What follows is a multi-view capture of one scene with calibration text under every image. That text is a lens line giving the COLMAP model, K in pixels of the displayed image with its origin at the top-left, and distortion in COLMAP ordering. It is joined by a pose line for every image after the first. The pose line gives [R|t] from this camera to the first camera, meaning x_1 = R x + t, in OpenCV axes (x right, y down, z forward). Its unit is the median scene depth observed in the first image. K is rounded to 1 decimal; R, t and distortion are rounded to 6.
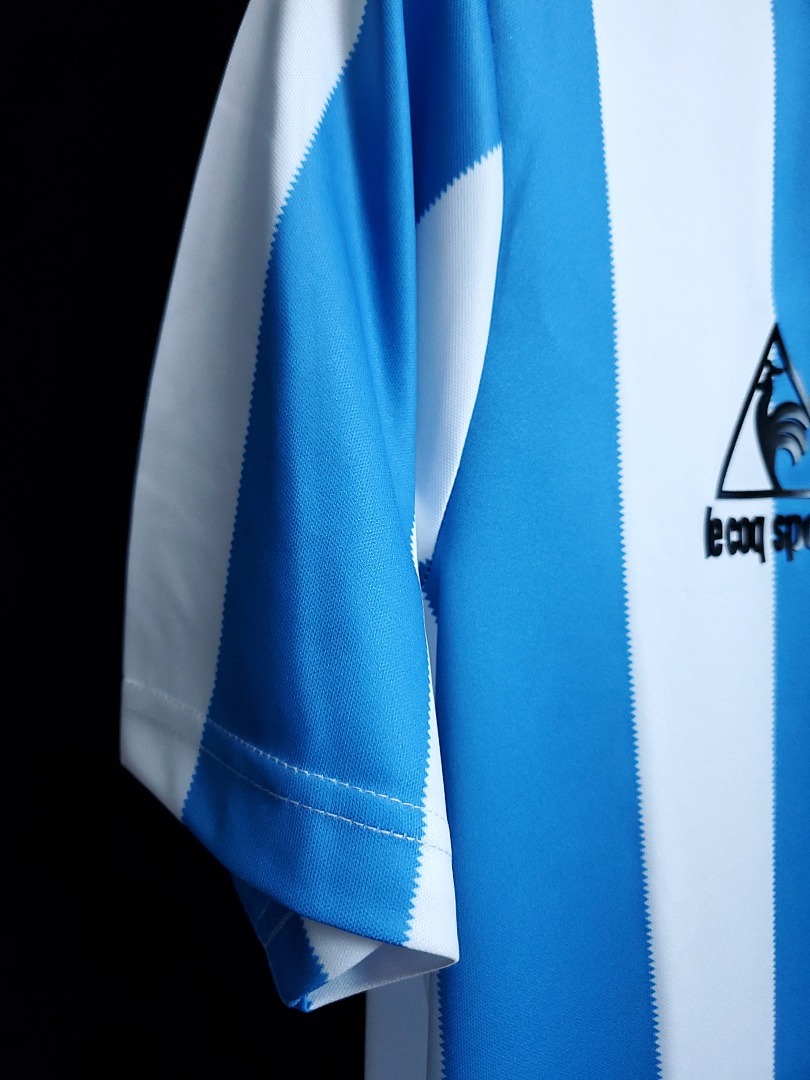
lens RADIAL K [[824.5, 0, 404.9], [0, 824.5, 537.7], [0, 0, 1]] dist [0.027778, -0.018963]
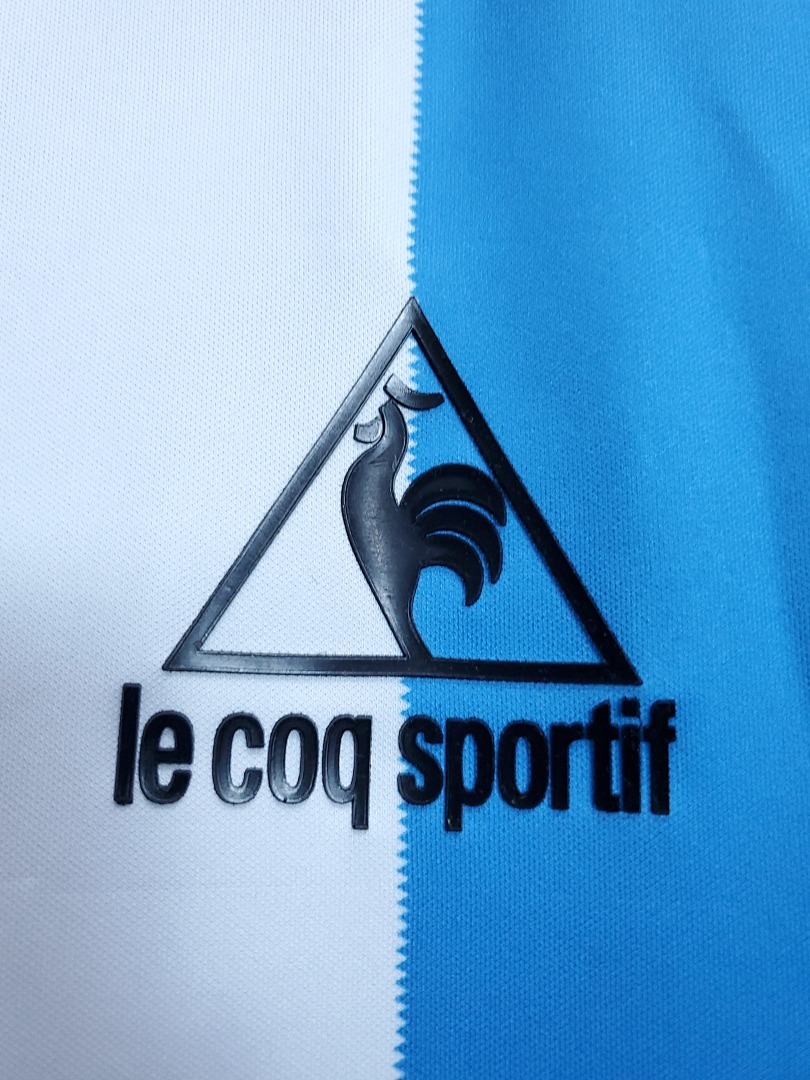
lens RADIAL K [[824.5, 0, 404.9], [0, 824.5, 539.2], [0, 0, 1]] dist [0.027778, -0.018963]
pose [[0.939960, -0.002516, -0.341277, 0.597717], [-0.068163, 0.978441, -0.194952, -0.033866], [0.334410, 0.206509, 0.919524, 0.586637]]
